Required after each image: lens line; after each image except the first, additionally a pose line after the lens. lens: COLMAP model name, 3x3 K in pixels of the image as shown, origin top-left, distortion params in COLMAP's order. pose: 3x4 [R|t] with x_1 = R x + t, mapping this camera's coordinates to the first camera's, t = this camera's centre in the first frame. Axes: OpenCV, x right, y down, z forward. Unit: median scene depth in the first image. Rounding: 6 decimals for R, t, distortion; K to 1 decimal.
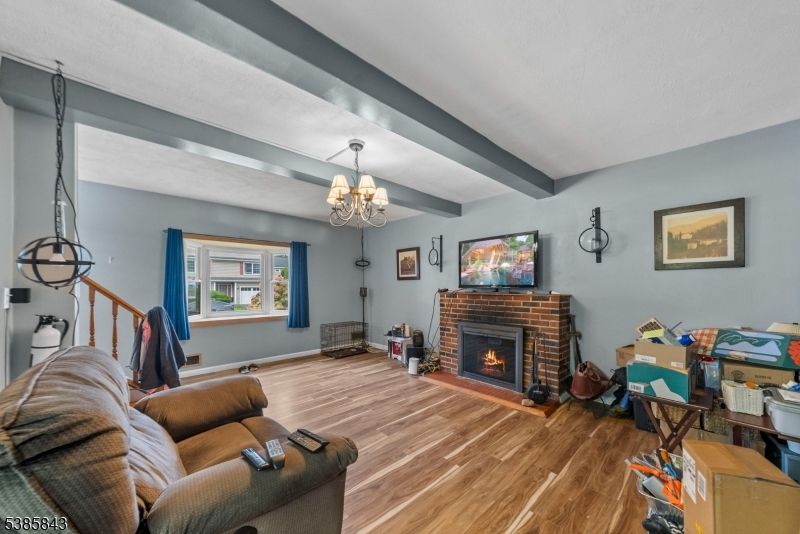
lens RADIAL K [[278.9, 0, 402.3], [0, 278.9, 286.9], [0, 0, 1]] dist [-0.000056, -0.000009]
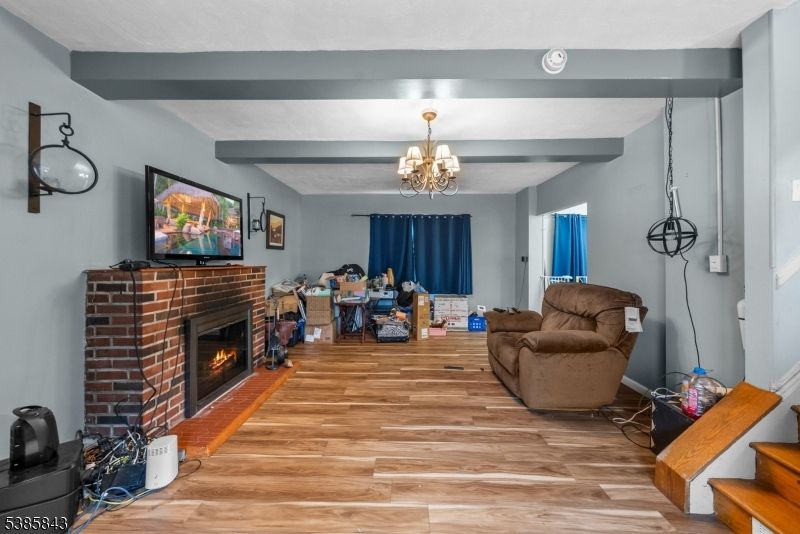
lens RADIAL K [[326.9, 0, 398.6], [0, 326.9, 259.4], [0, 0, 1]] dist [-0.001695, -0.000270]
pose [[-0.723416, 0.004948, 0.690395, -0.594051], [0.003779, 0.999988, -0.003207, 0.007336], [-0.690402, 0.000290, -0.723426, 1.286197]]
